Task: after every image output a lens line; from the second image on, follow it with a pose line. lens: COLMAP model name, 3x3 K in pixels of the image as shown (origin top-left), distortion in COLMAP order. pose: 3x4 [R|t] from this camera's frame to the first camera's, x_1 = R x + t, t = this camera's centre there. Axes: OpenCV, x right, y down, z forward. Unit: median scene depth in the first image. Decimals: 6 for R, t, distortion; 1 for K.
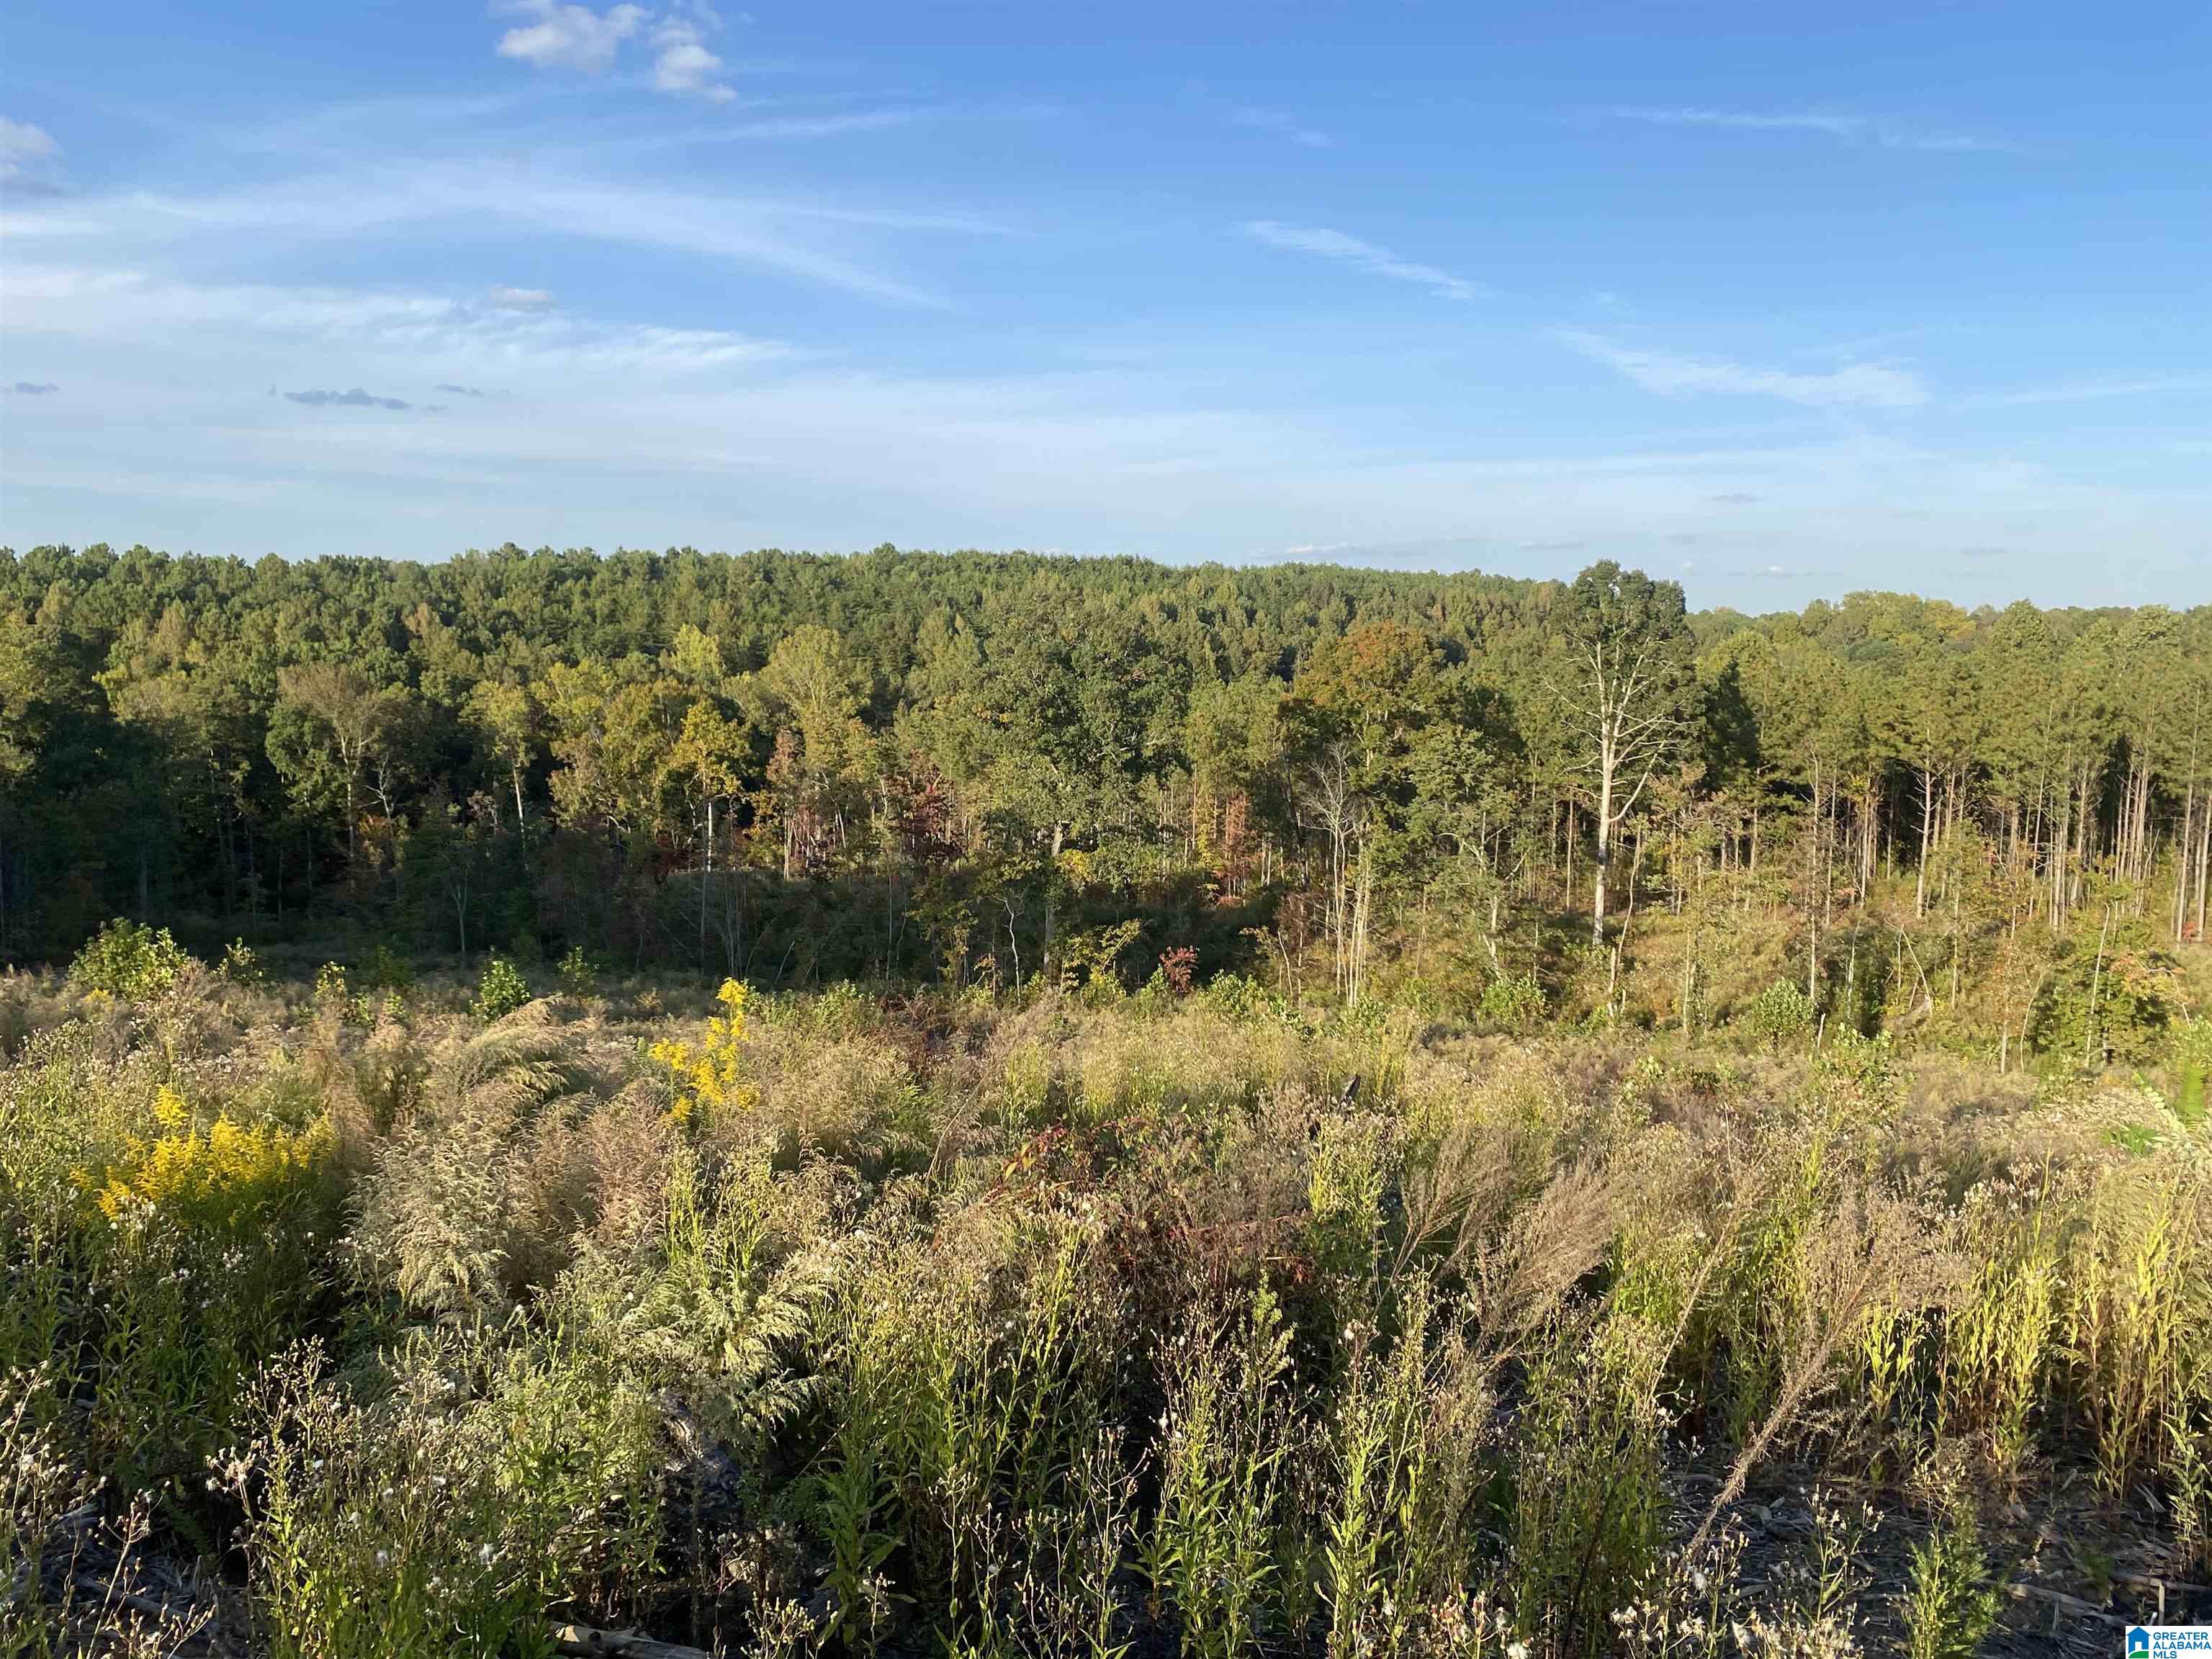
lens RADIAL K [[1681.7, 0, 1098.2], [0, 1681.7, 799.4], [0, 0, 1]] dist [0.112914, -0.241010]
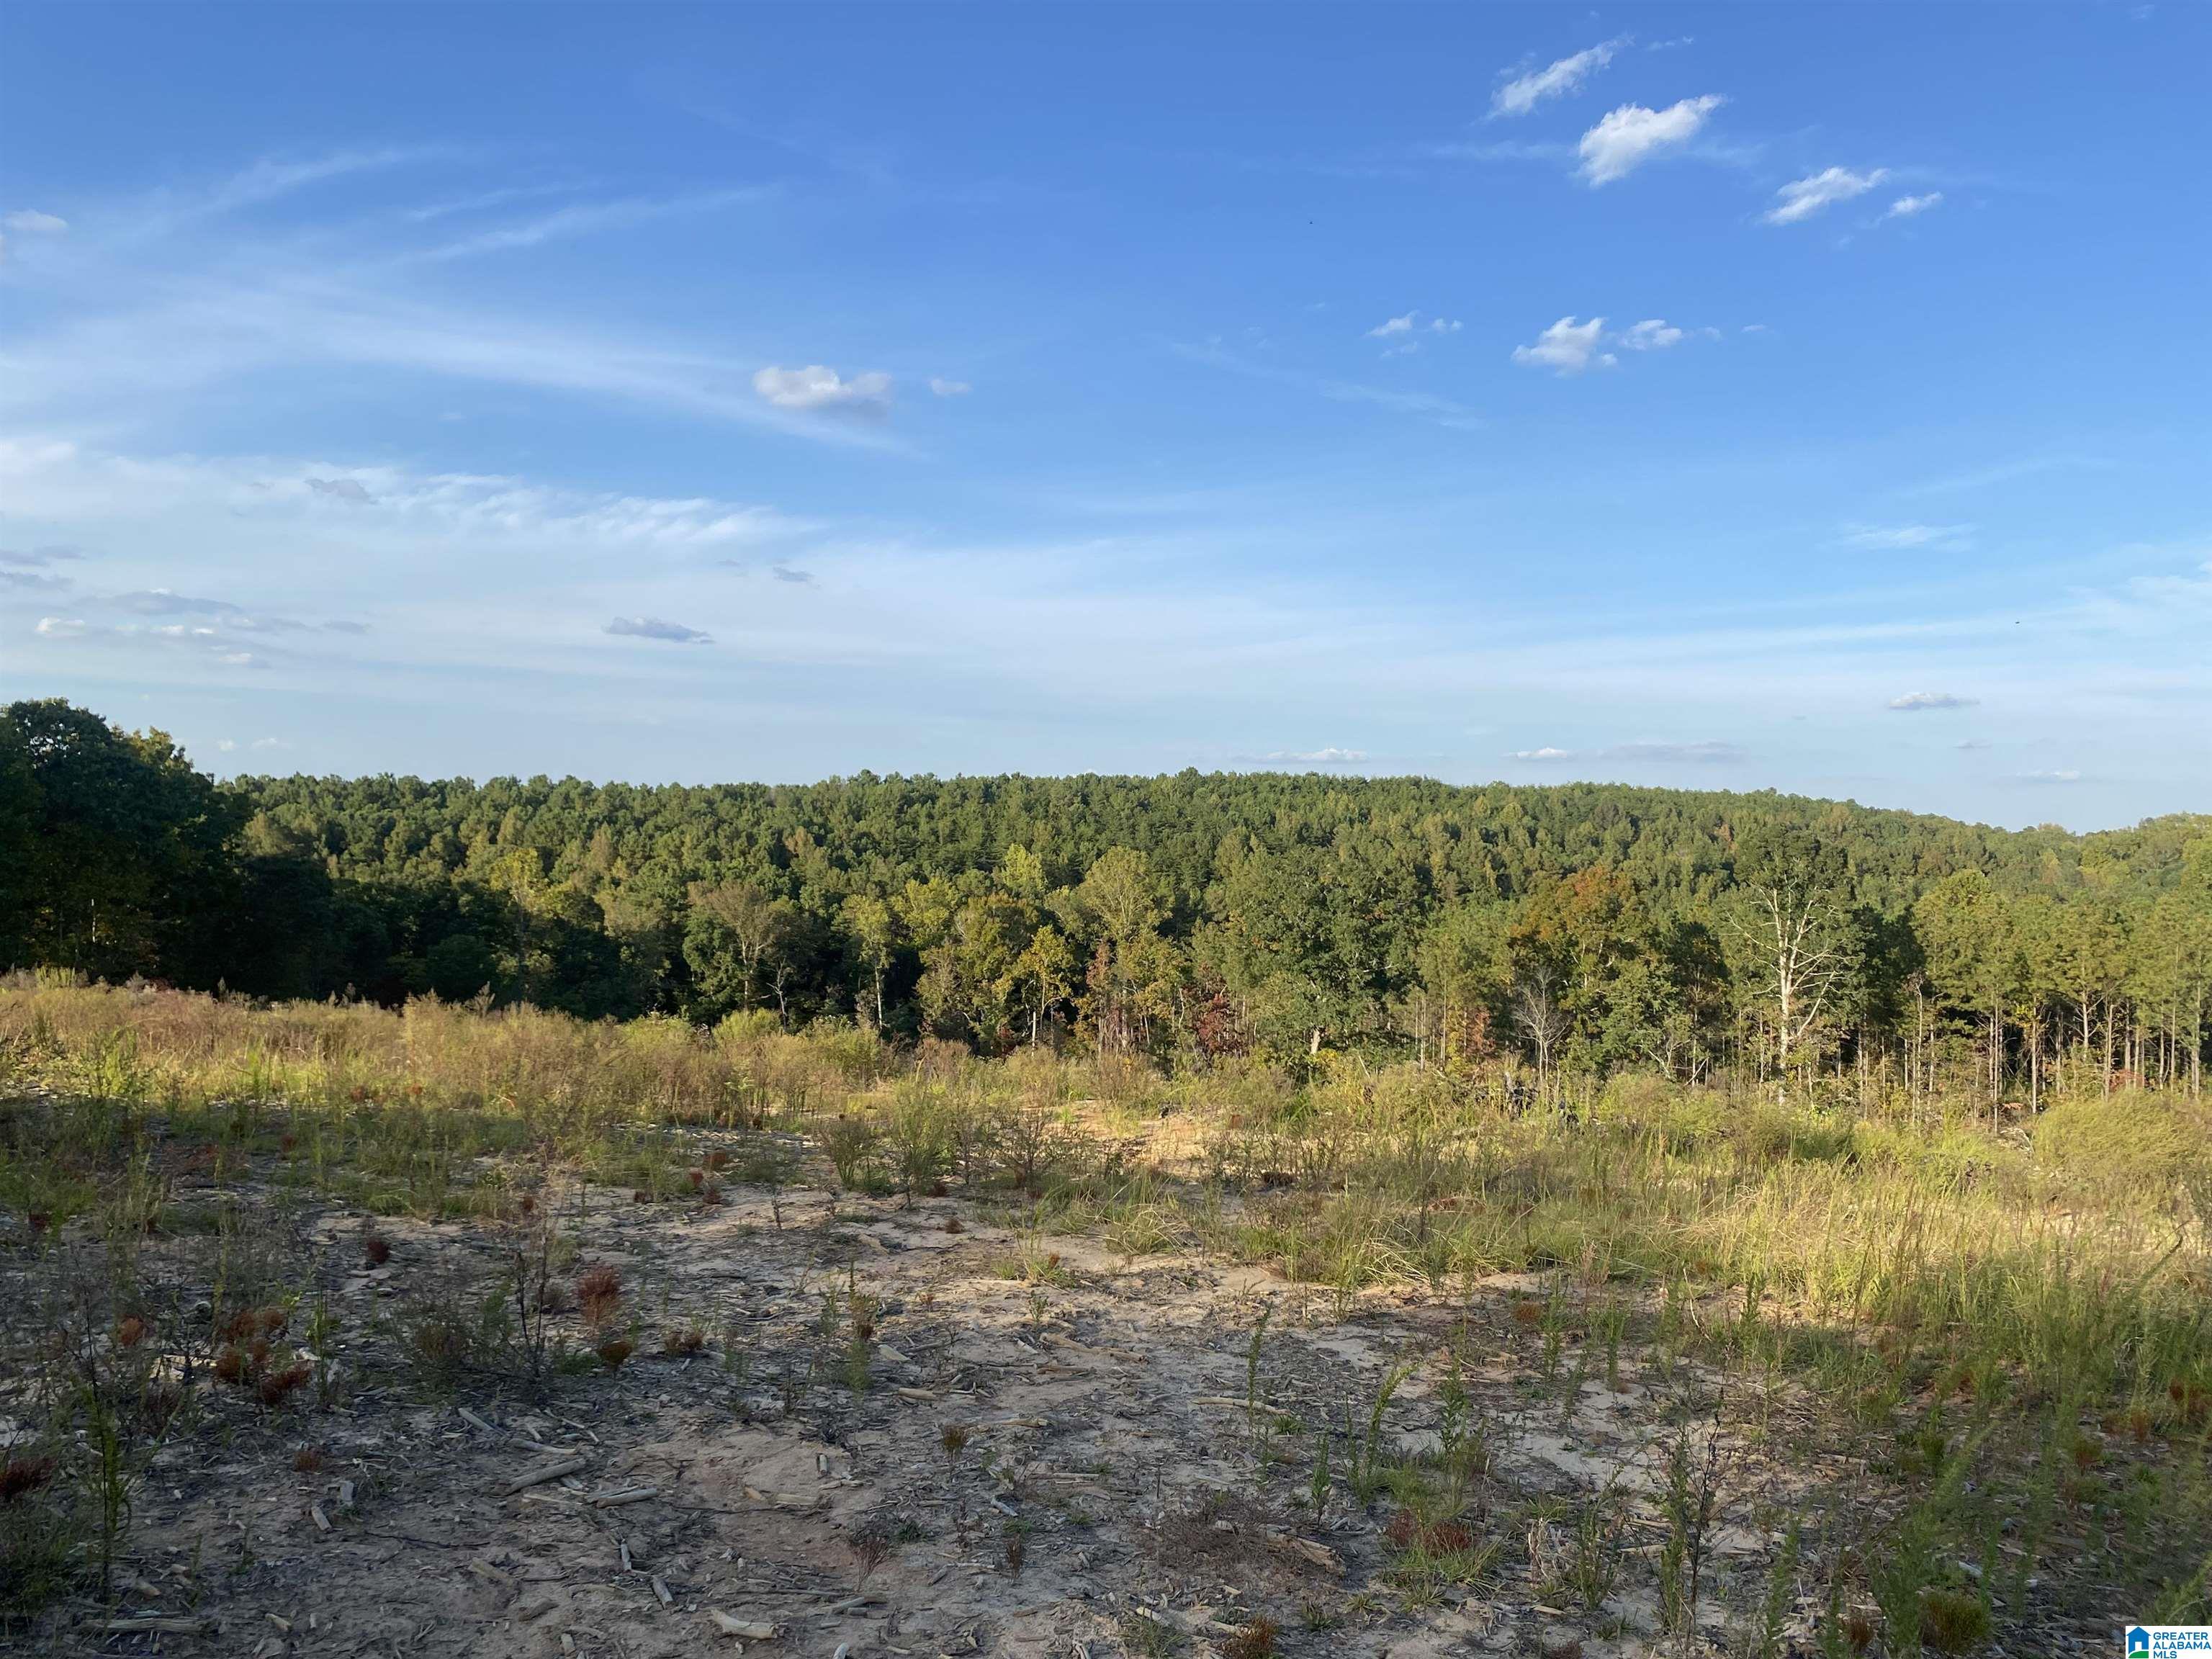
lens RADIAL K [[1681.7, 0, 1098.2], [0, 1681.7, 799.4], [0, 0, 1]] dist [0.112914, -0.241010]
pose [[0.984063, 0.000839, -0.177819, 0.020521], [-0.022102, 0.992811, -0.117632, -0.001489], [0.176443, 0.119688, 0.977007, -0.152681]]
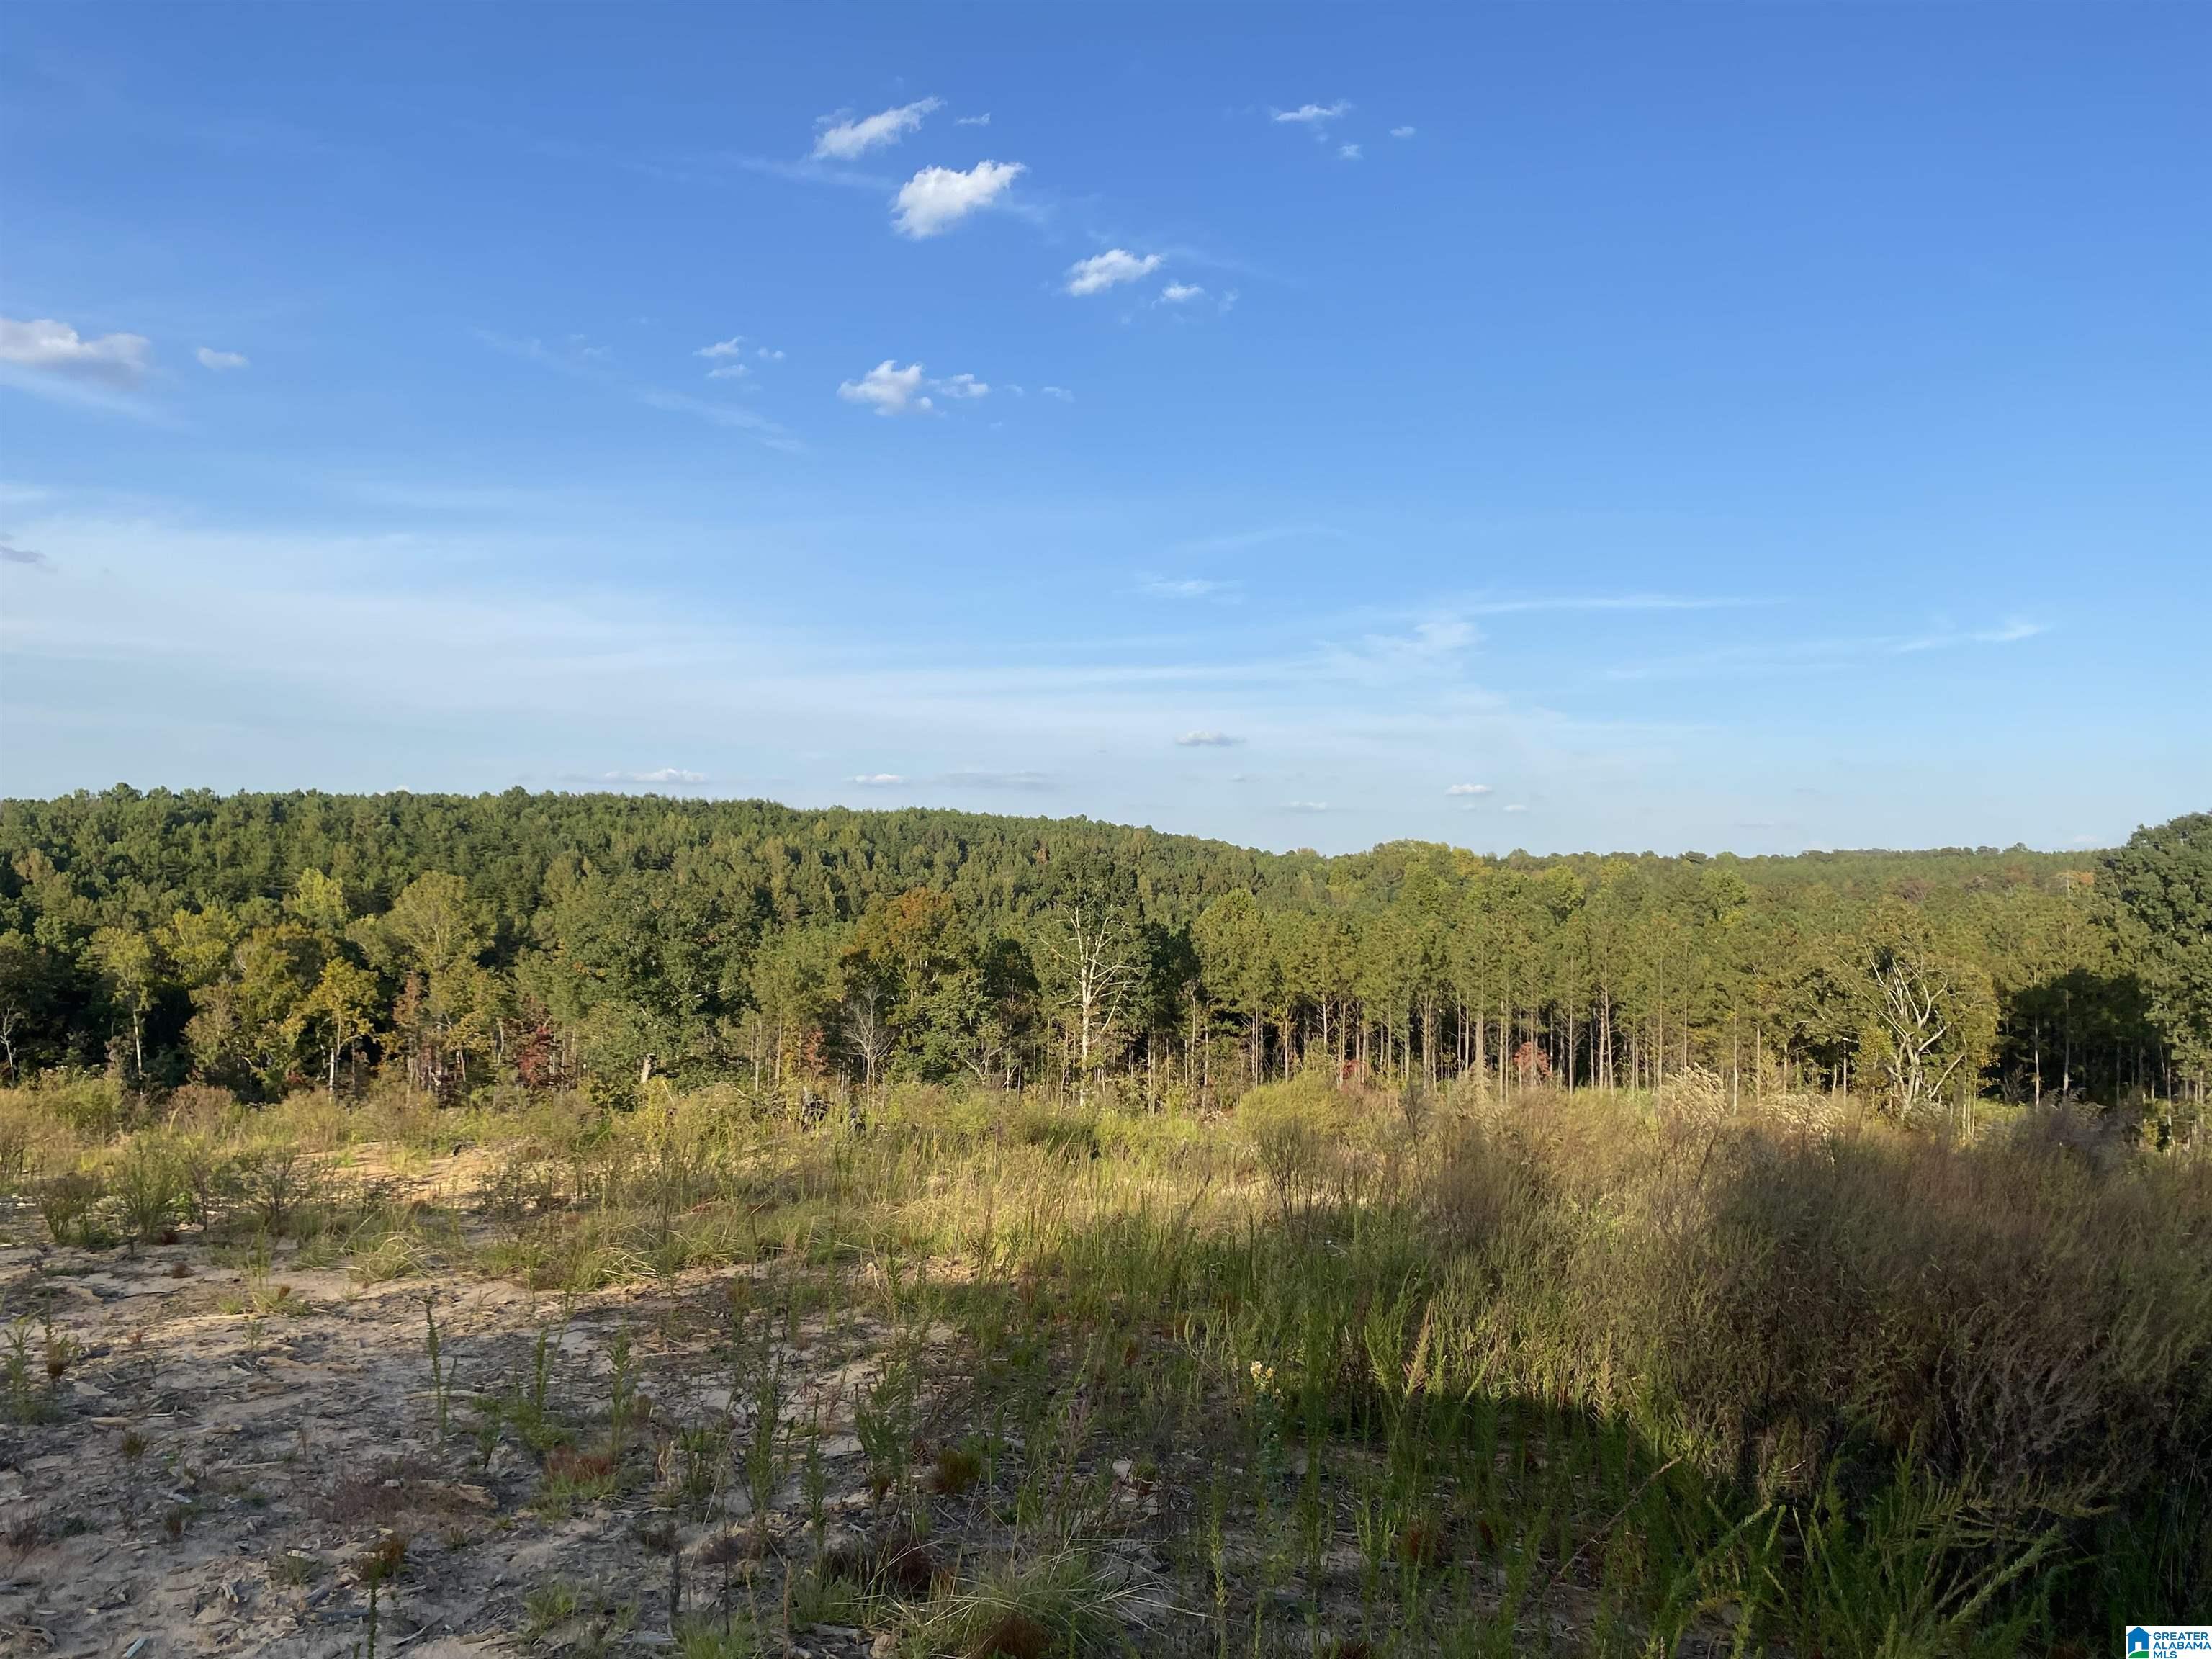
lens RADIAL K [[1701.4, 0, 1096.7], [0, 1701.4, 839.4], [0, 0, 1]] dist [0.007570, -0.010239]
pose [[0.979471, 0.007054, 0.201461, 0.024569], [0.015198, 0.993959, -0.108694, -0.001374], [-0.201010, 0.109524, 0.973447, -0.159892]]
